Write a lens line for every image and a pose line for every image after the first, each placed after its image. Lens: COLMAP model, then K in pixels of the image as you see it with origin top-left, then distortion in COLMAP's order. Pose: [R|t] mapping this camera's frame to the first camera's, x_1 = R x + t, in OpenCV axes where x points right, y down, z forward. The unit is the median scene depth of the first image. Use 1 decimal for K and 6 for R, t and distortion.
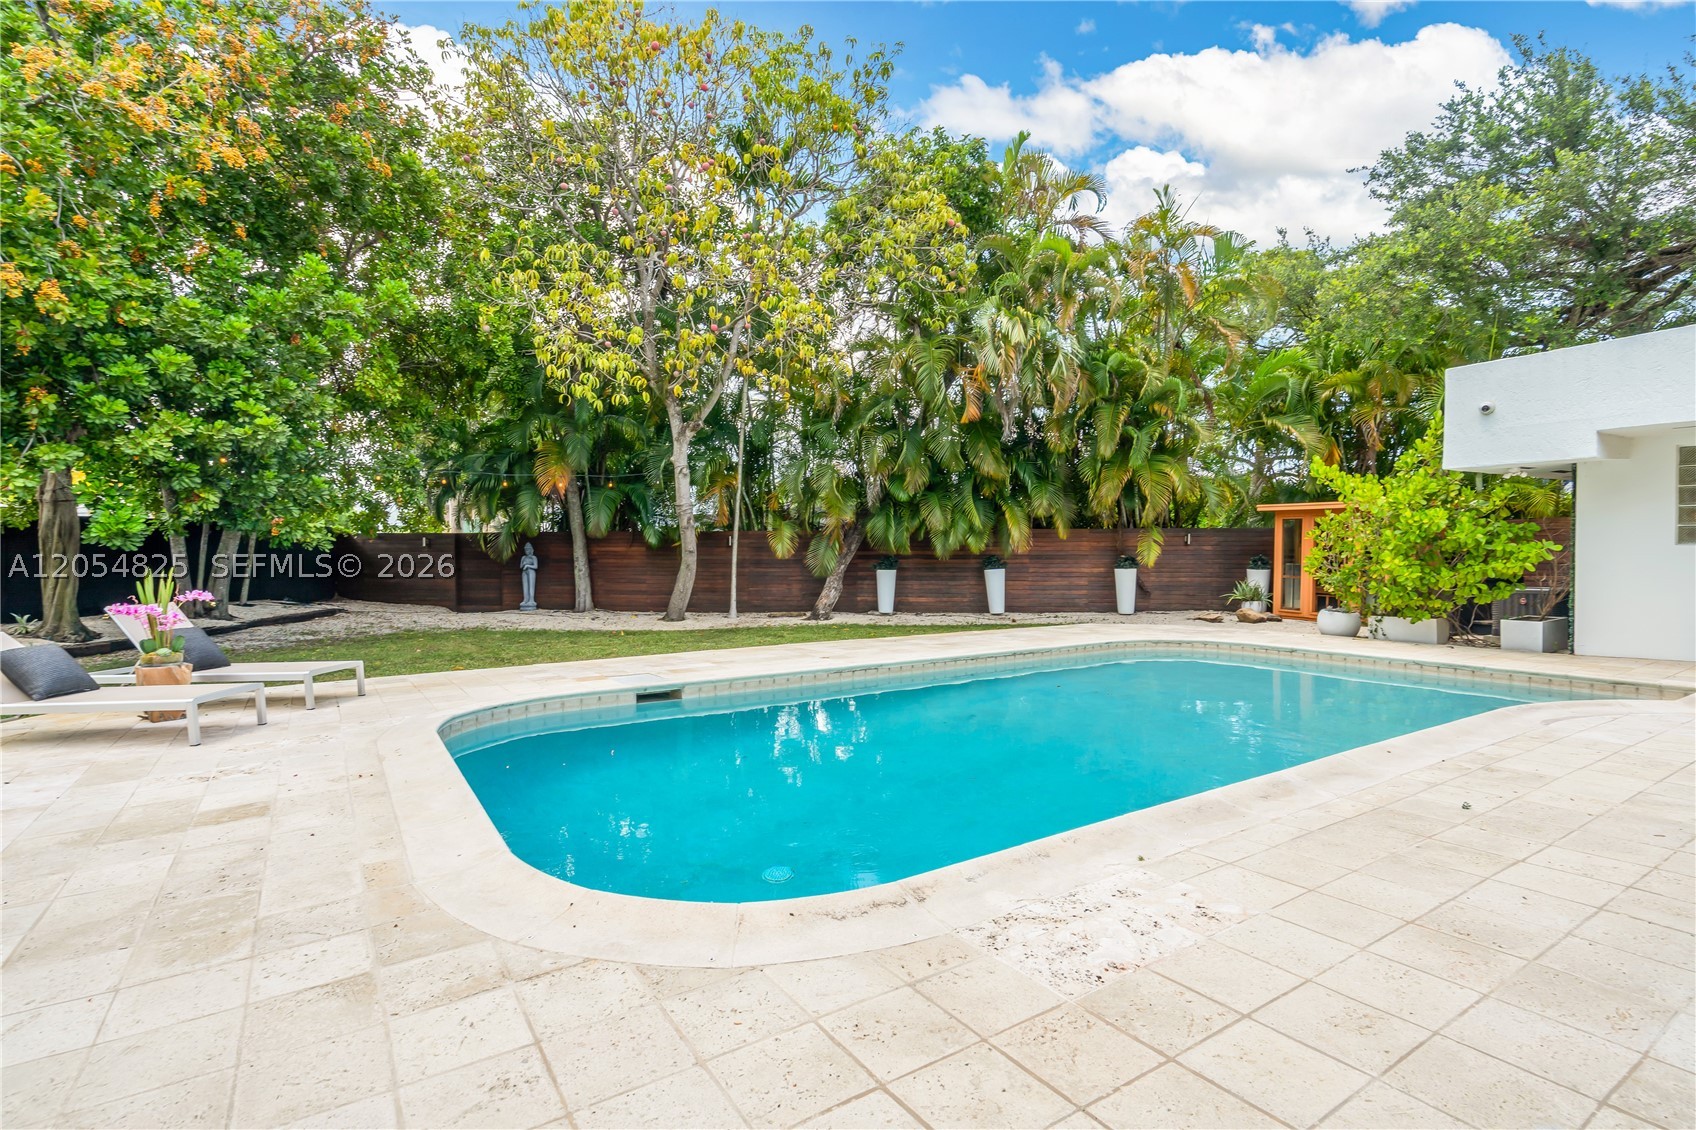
lens RADIAL K [[809.0, 0, 847.4], [0, 809.0, 564.8], [0, 0, 1]] dist [0.000797, 0.000918]
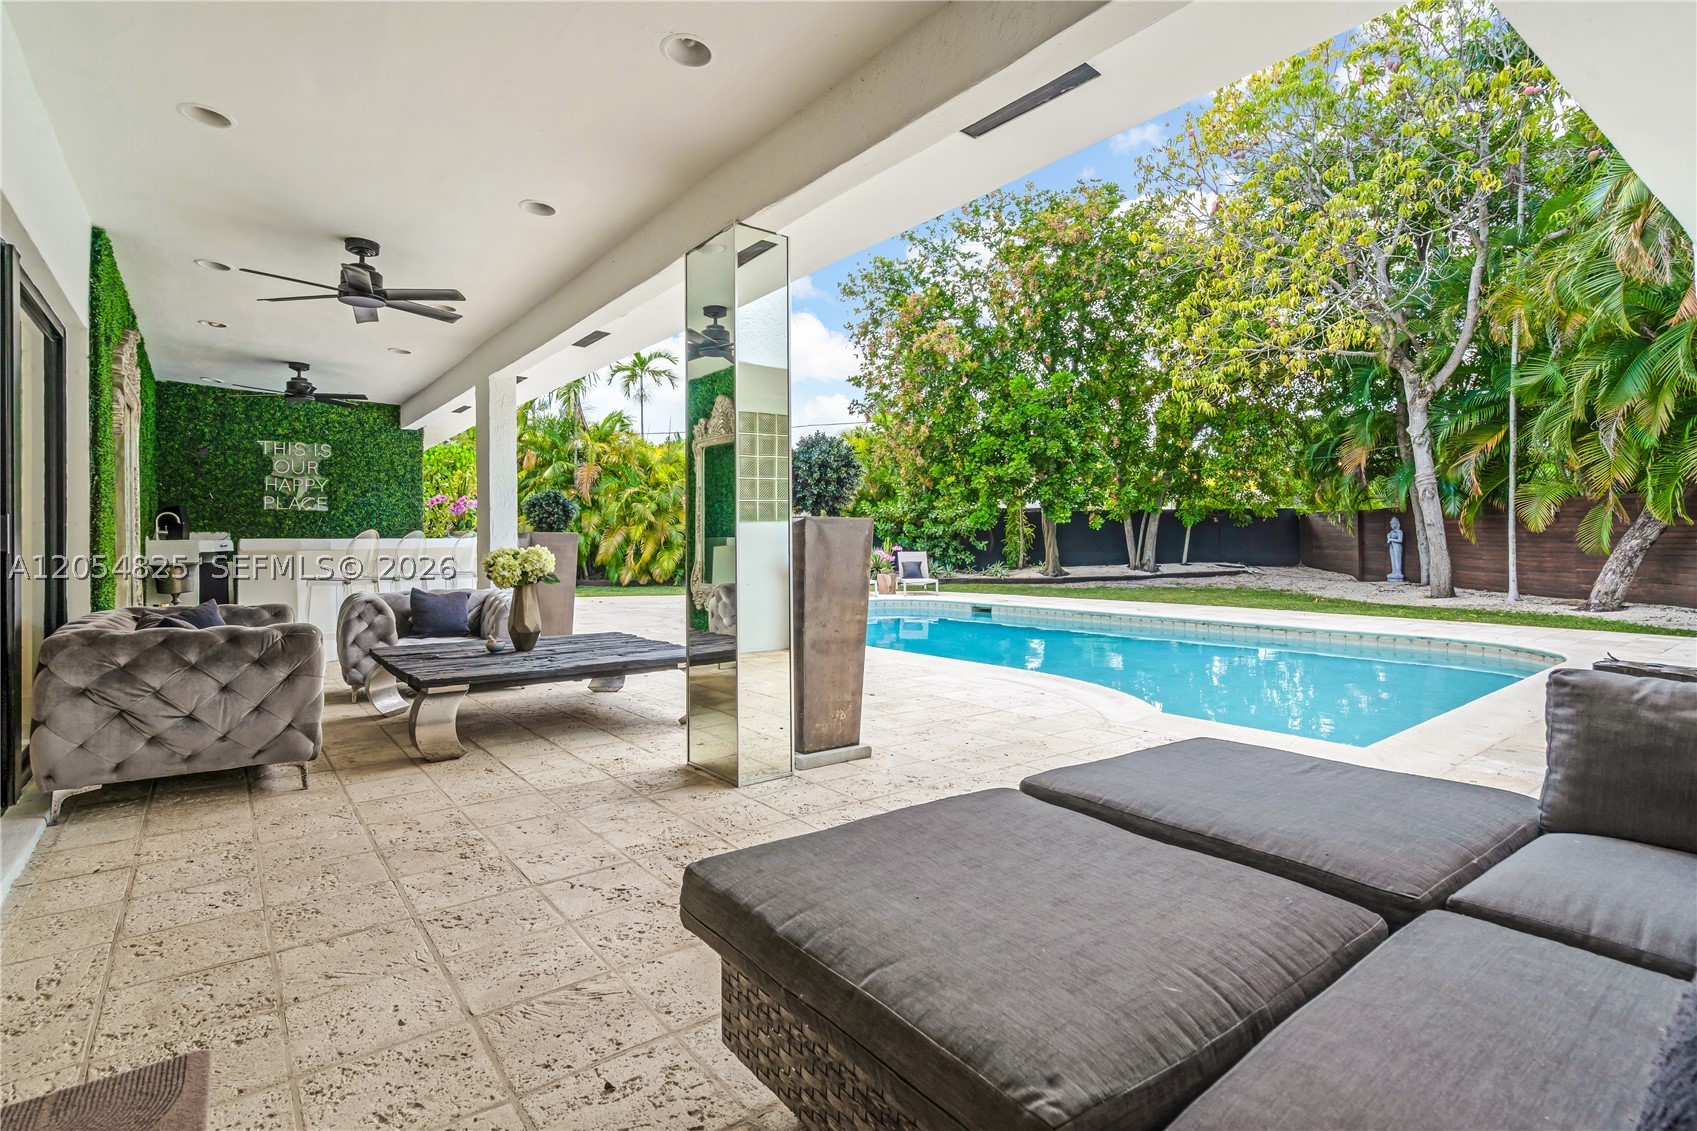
lens RADIAL K [[809.5, 0, 853.5], [0, 809.5, 537.8], [0, 0, 1]] dist [0.000797, 0.000918]
pose [[0.089447, 0.002204, -0.995989, 1.179758], [-0.002737, 0.999994, 0.001967, -0.000822], [0.995988, 0.002550, 0.089452, 0.423261]]
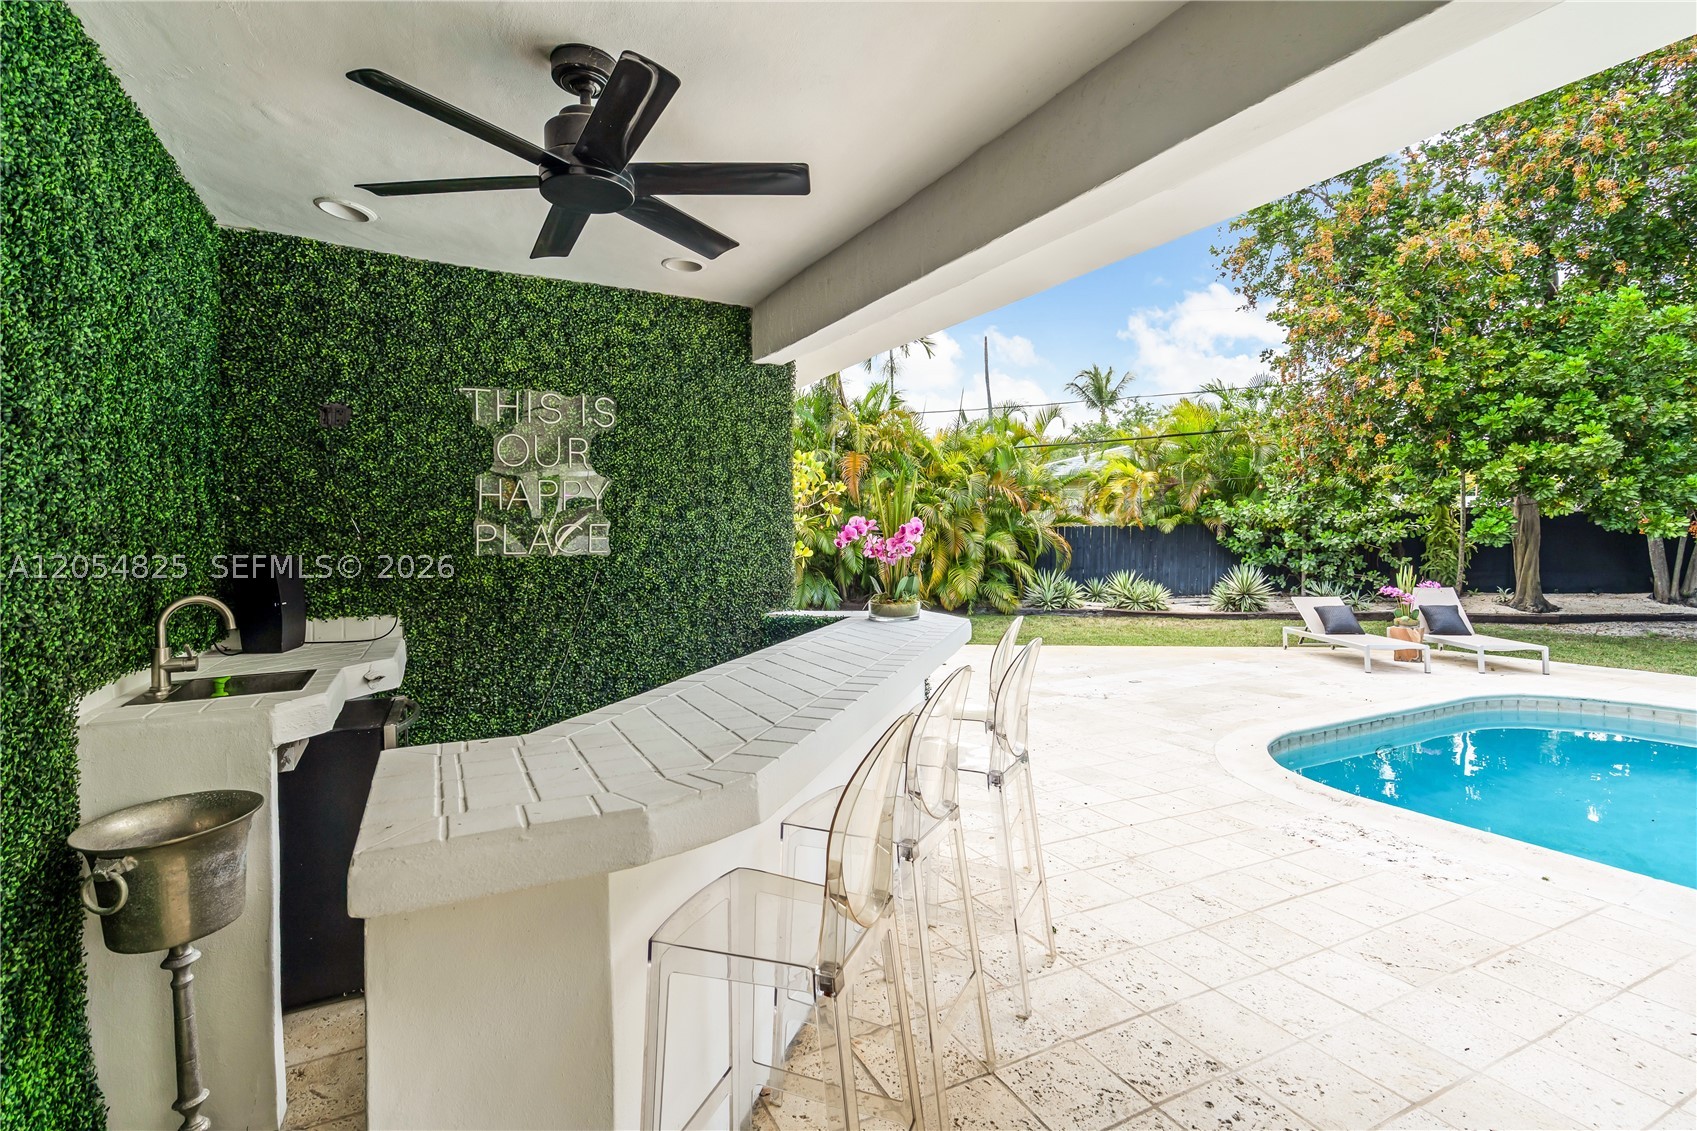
lens RADIAL K [[809.5, 0, 853.2], [0, 809.5, 555.9], [0, 0, 1]] dist [0.000797, 0.000918]
pose [[-0.103402, 0.035799, -0.993995, 0.560816], [-0.006414, 0.999307, 0.036658, -0.044293], [0.994619, 0.010166, -0.103101, 0.052626]]
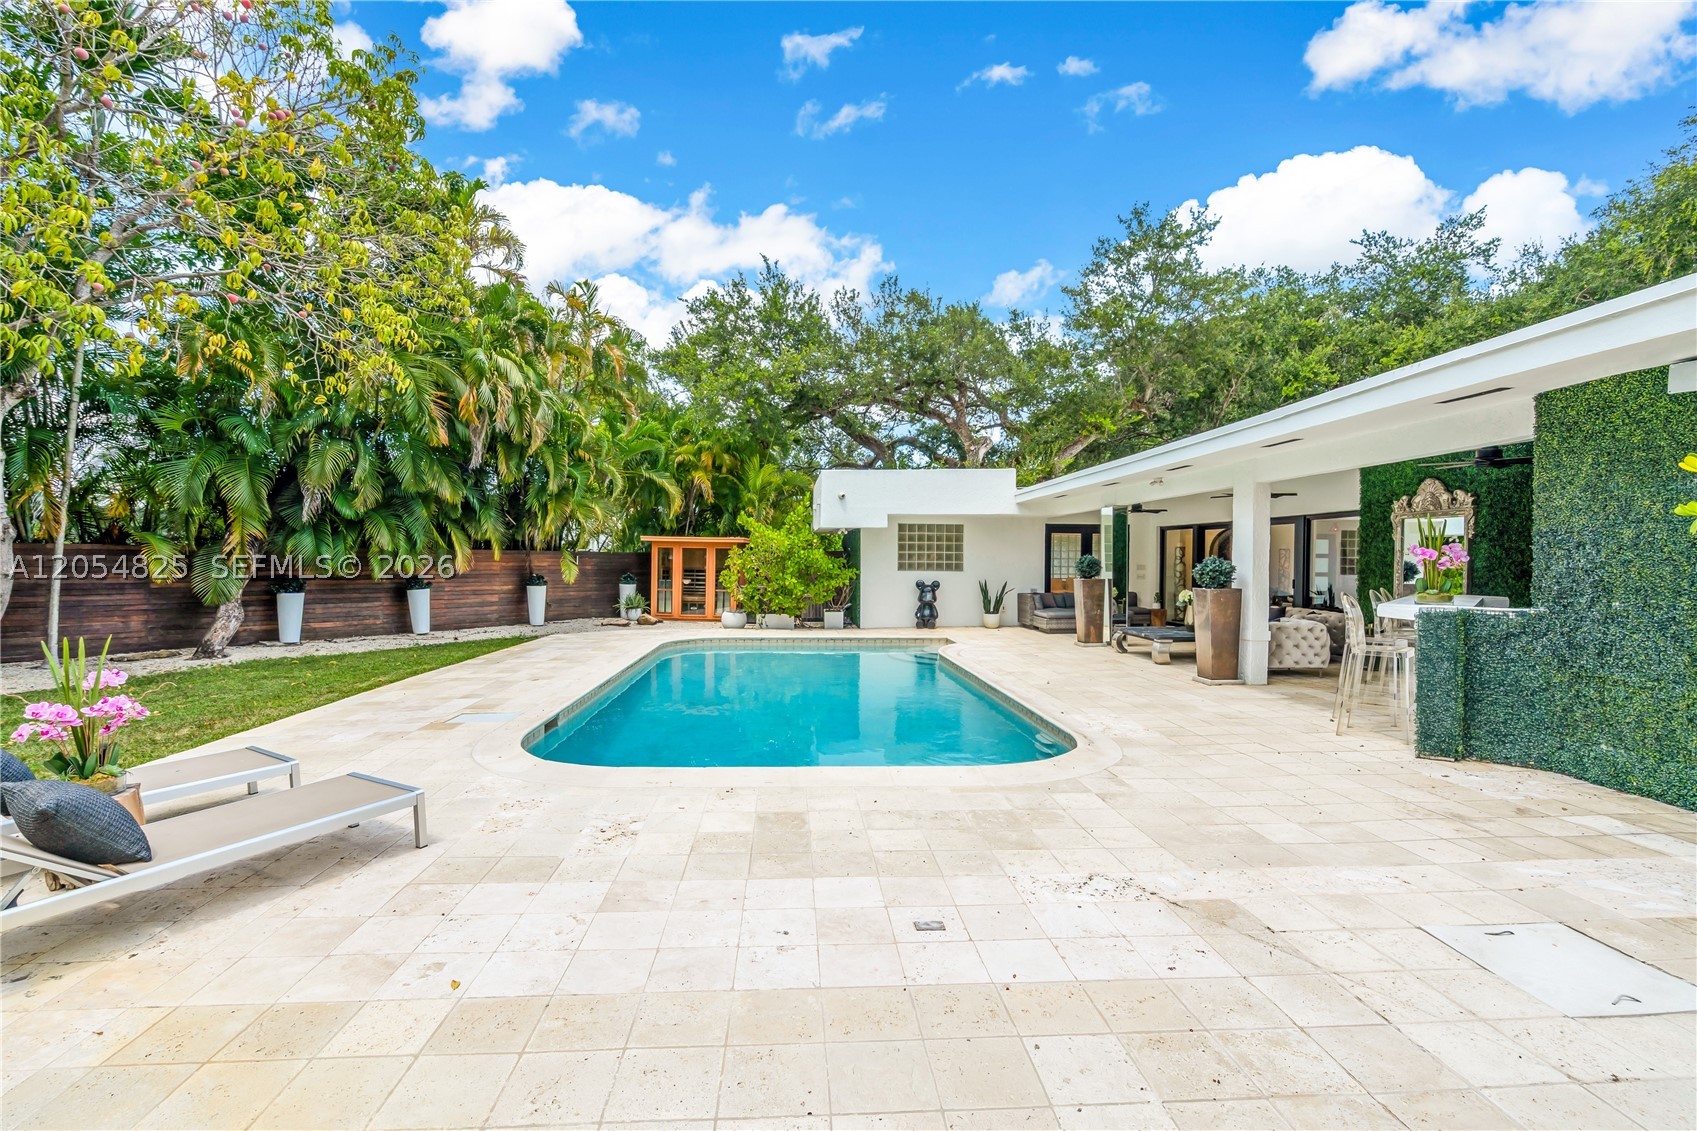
lens RADIAL K [[809.5, 0, 804.0], [0, 809.5, 563.8], [0, 0, 1]] dist [0.000797, 0.000918]
pose [[0.502053, -0.000583, 0.864837, -0.787097], [0.007176, 0.999968, -0.003492, -0.033629], [-0.864807, 0.007960, 0.502041, 0.154438]]
